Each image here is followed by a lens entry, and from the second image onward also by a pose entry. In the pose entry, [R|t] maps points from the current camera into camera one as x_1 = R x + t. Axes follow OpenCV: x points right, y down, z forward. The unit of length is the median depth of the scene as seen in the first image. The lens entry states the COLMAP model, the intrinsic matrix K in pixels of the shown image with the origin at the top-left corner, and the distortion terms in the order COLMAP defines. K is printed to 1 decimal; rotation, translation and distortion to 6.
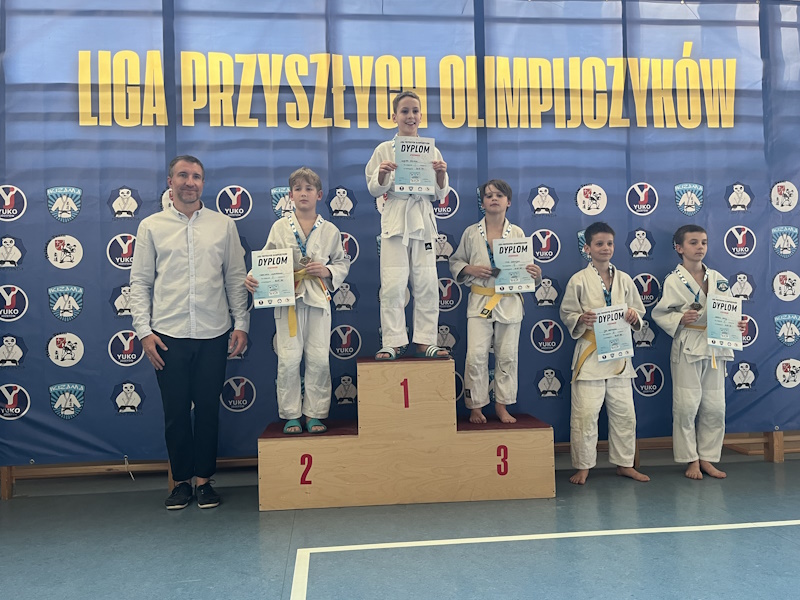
lens RADIAL K [[703.6, 0, 400.0], [0, 703.6, 300.0], [0, 0, 1]] dist [0.013328, -0.002214]
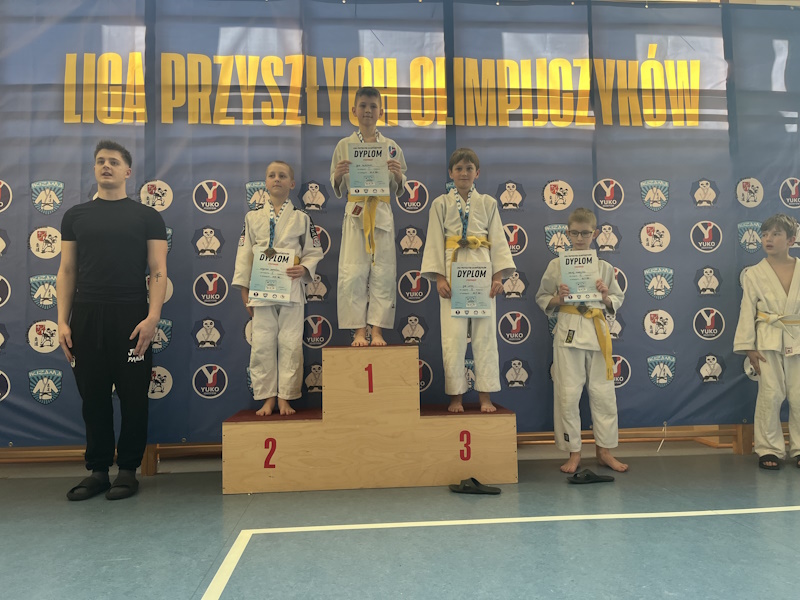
lens RADIAL K [[625.8, 0, 399.9], [0, 625.8, 301.7], [0, 0, 1]] dist [0.034348, -0.051973]
pose [[0.999521, 0.003282, -0.030765, 0.071804], [-0.004242, 0.999504, -0.031210, 0.043766], [0.030647, 0.031326, 0.999039, 0.086201]]
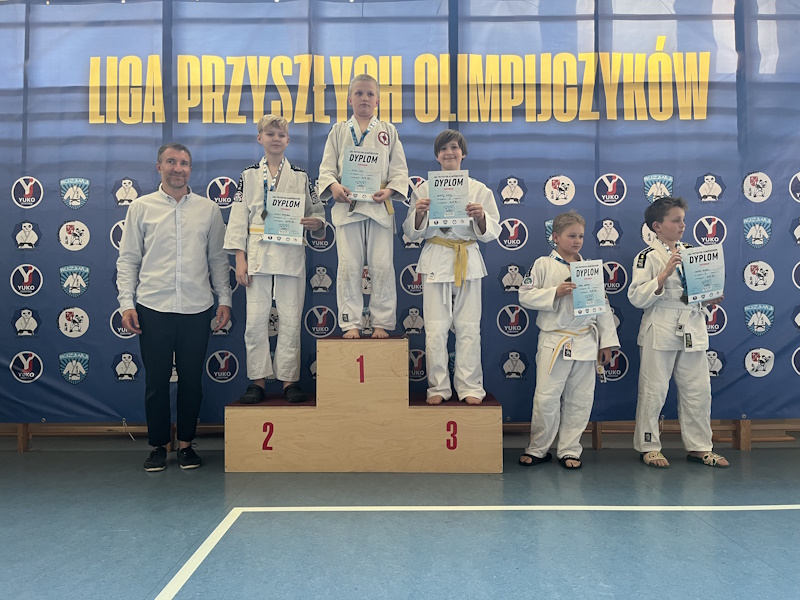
lens RADIAL K [[625.8, 0, 399.9], [0, 625.8, 301.7], [0, 0, 1]] dist [0.034348, -0.051973]
pose [[0.993941, 0.017873, -0.108457, 0.145202], [-0.017174, 0.999825, 0.007378, 0.019896], [0.108570, -0.005471, 0.994074, 0.054365]]
